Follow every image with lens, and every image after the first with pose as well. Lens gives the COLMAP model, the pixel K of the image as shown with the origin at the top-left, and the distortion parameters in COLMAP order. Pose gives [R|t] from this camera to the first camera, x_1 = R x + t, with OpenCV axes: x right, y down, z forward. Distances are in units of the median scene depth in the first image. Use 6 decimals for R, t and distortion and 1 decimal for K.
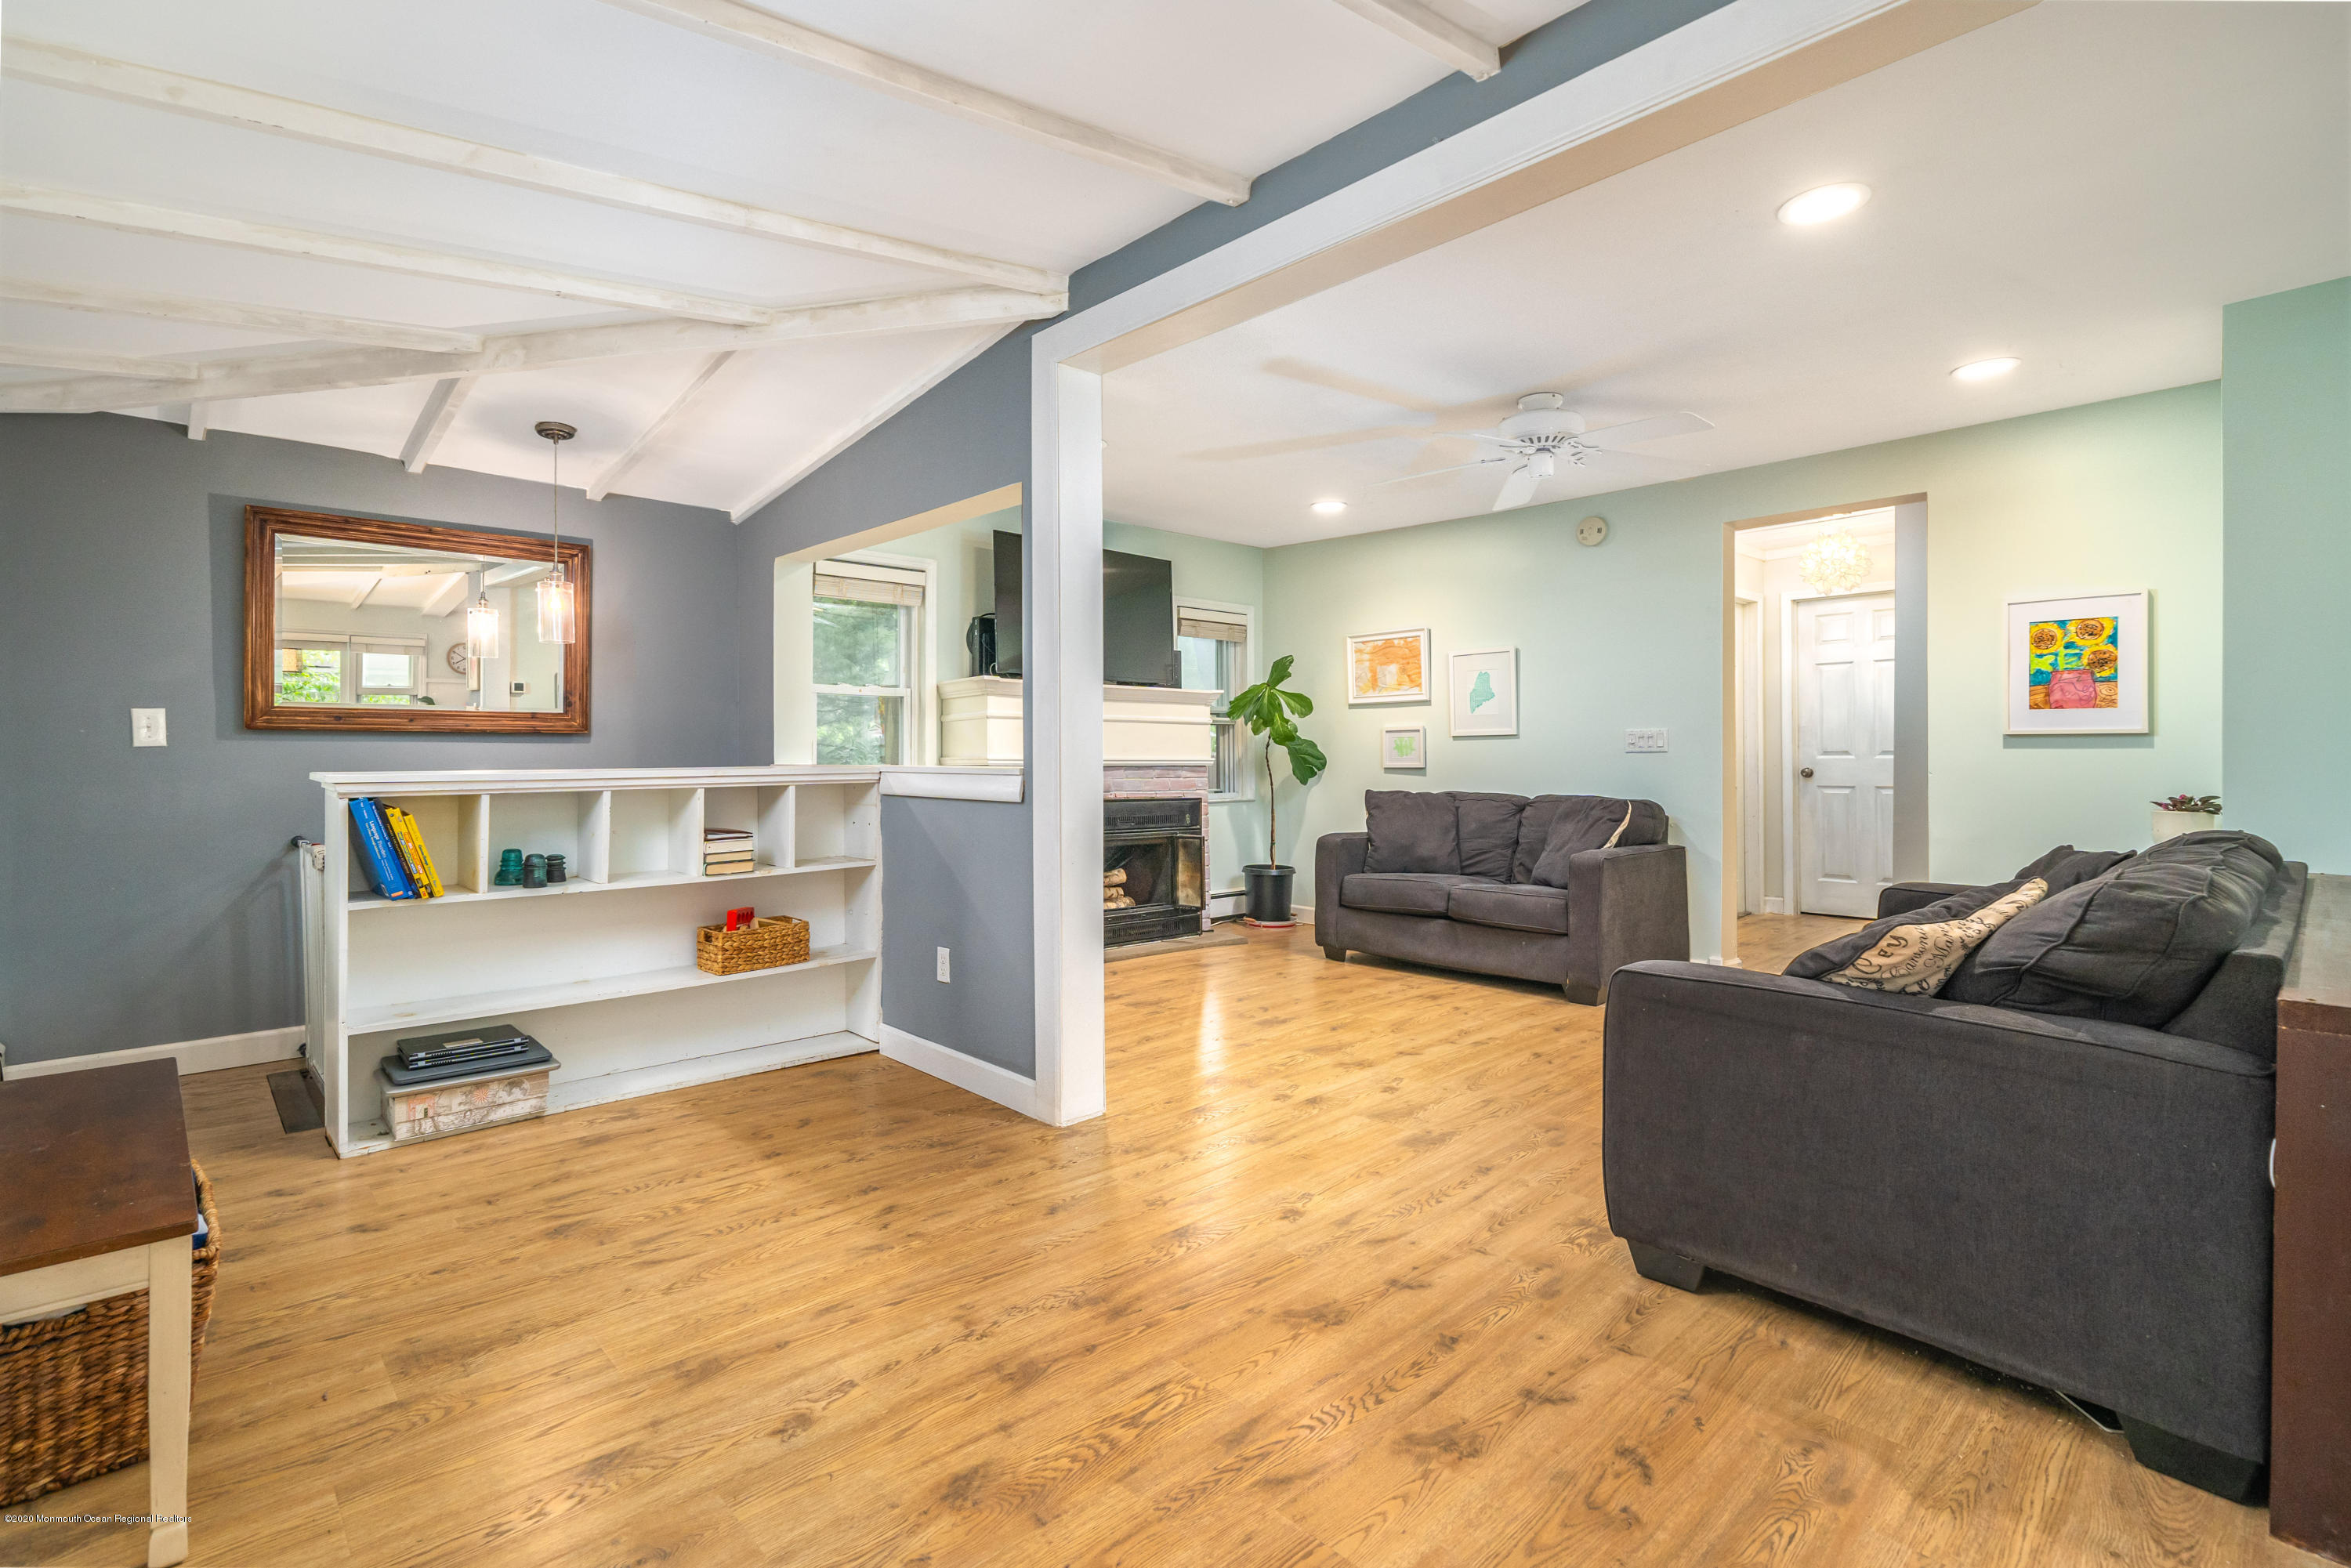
lens RADIAL K [[1067.9, 0, 1176.3], [0, 1067.9, 764.3], [0, 0, 1]] dist [-0.000451, -0.000398]
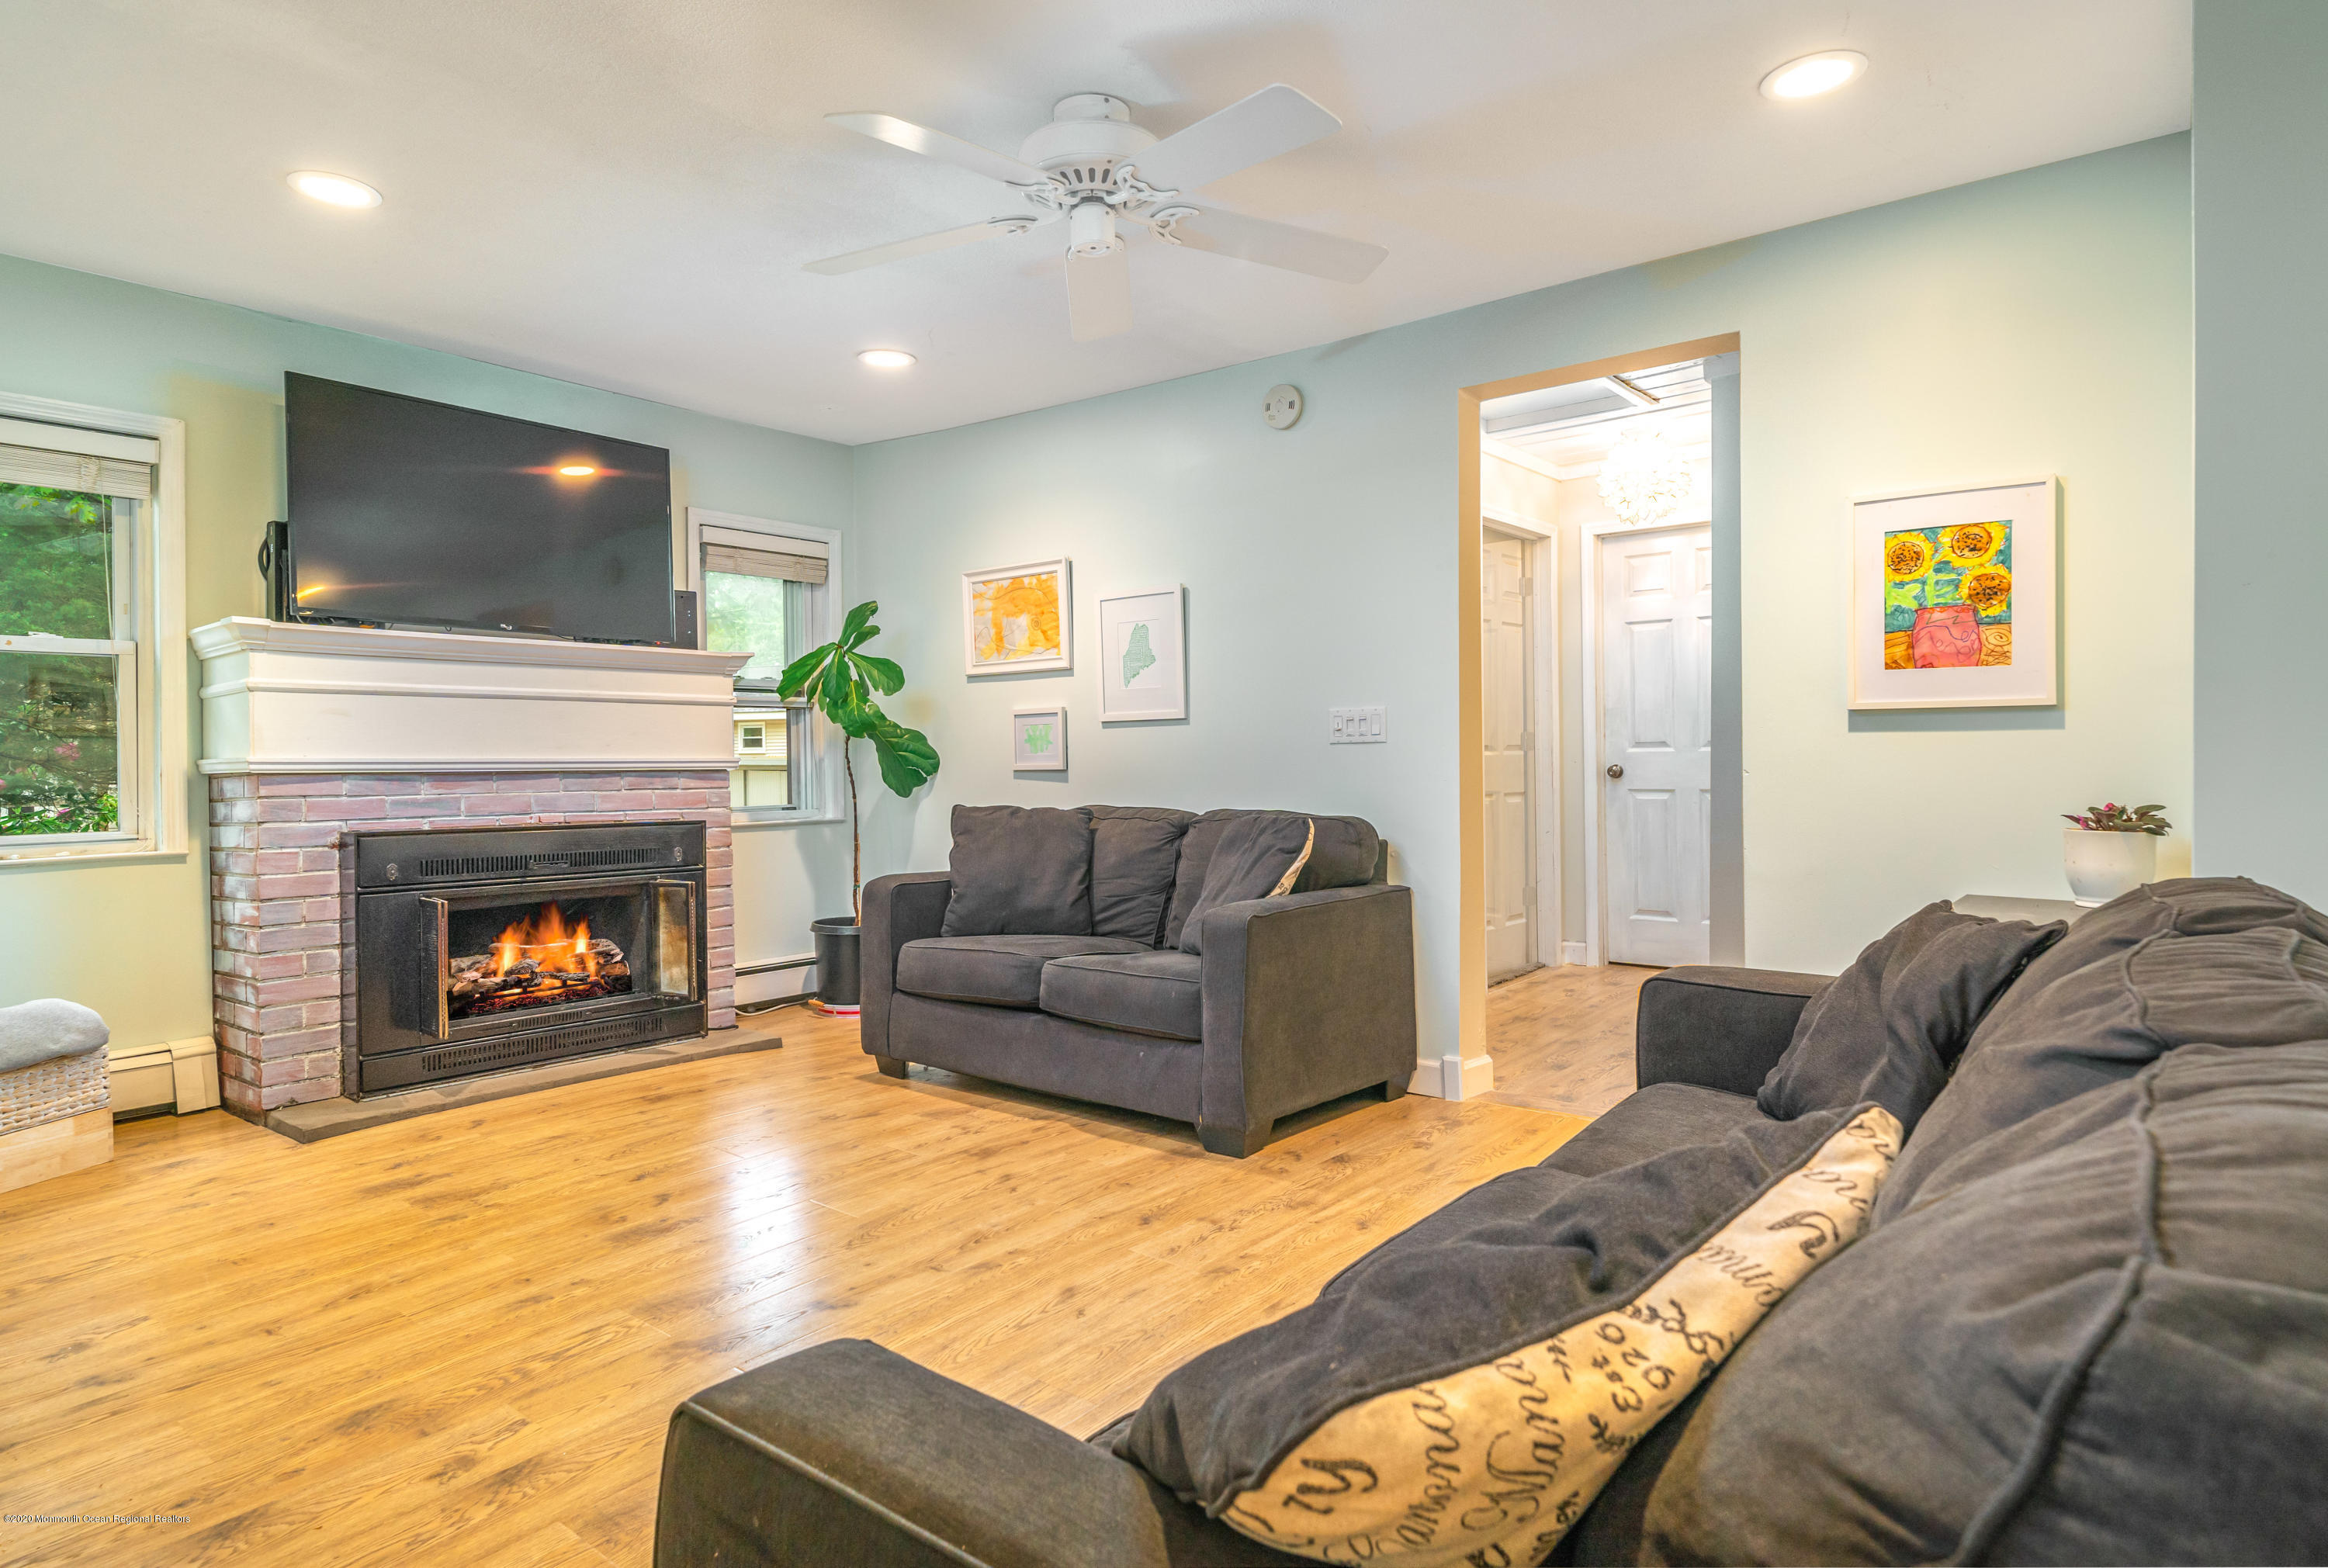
lens RADIAL K [[1251.2, 0, 1163.2], [0, 1251.2, 777.3], [0, 0, 1]] dist [0.001326, 0.000264]
pose [[0.989646, -0.009796, 0.143195, 0.204566], [0.008513, 0.999918, 0.009568, 0.001204], [-0.143277, -0.008249, 0.989648, 0.248363]]
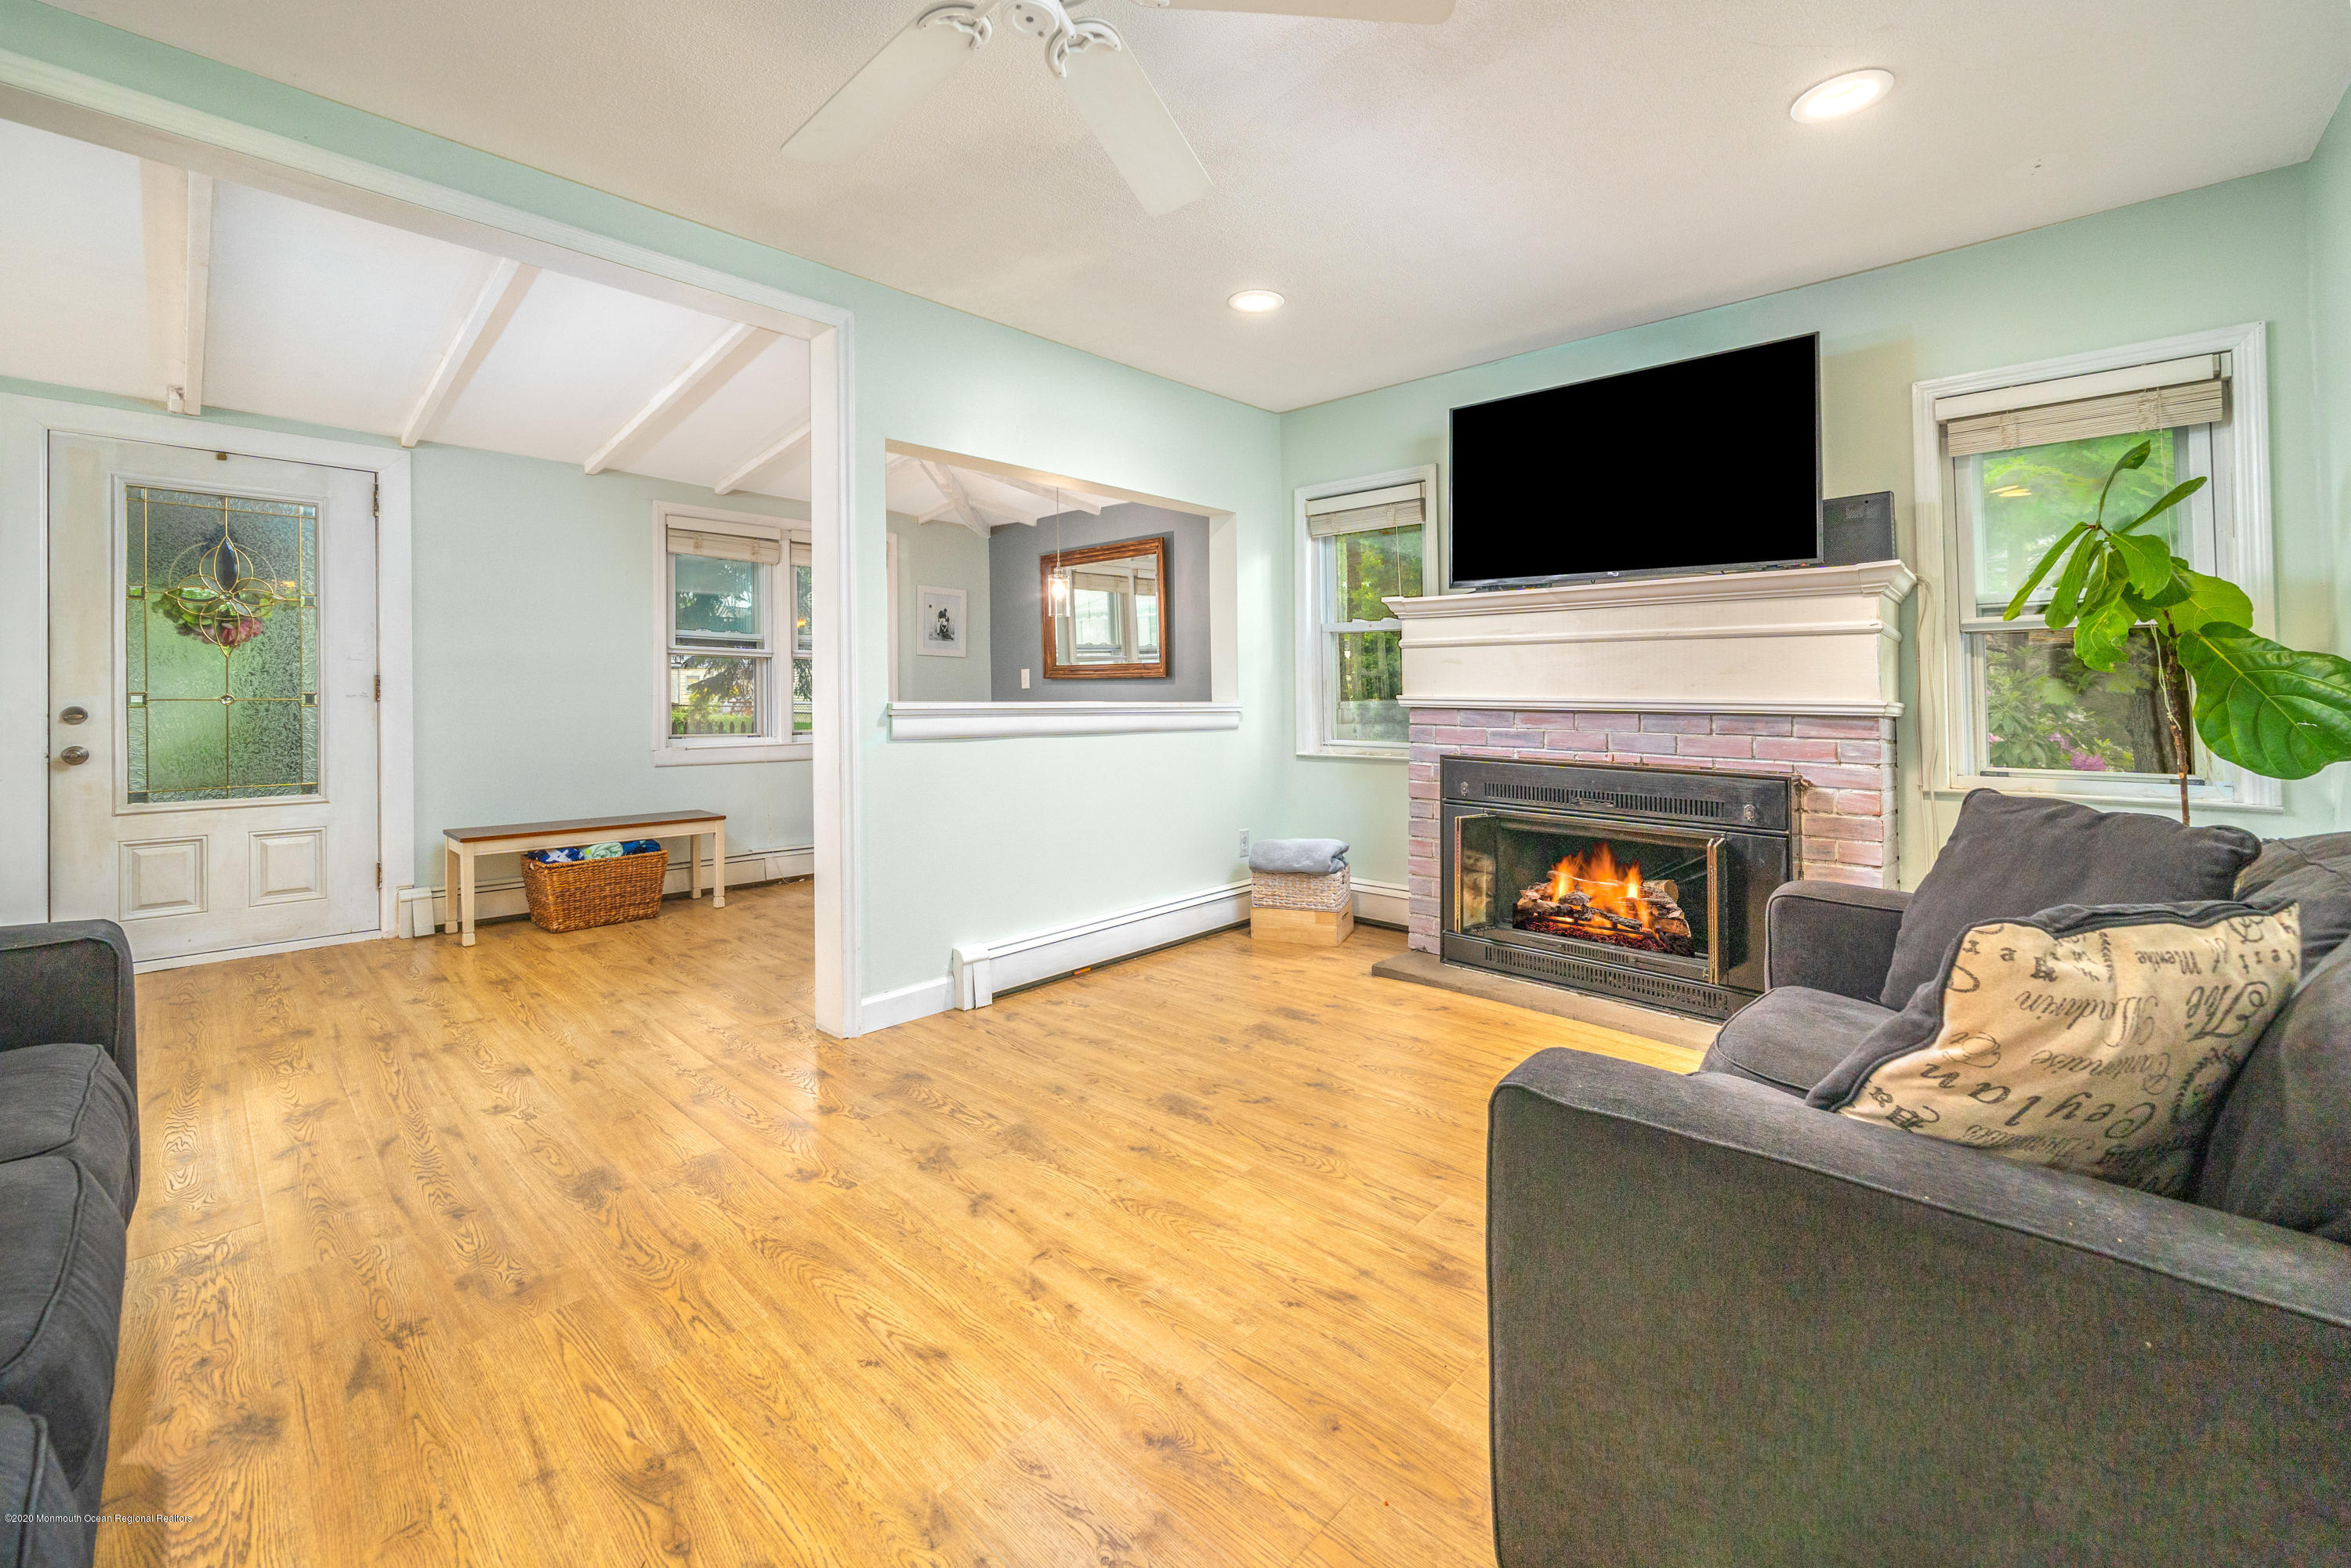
lens RADIAL K [[962.5, 0, 1164.9], [0, 962.5, 704.2], [0, 0, 1]] dist [-0.003613, -0.001238]
pose [[0.063437, 0.004322, -0.997976, 0.509745], [-0.018579, 0.999822, 0.003149, 0.000649], [0.997813, 0.018341, 0.063506, 0.736301]]
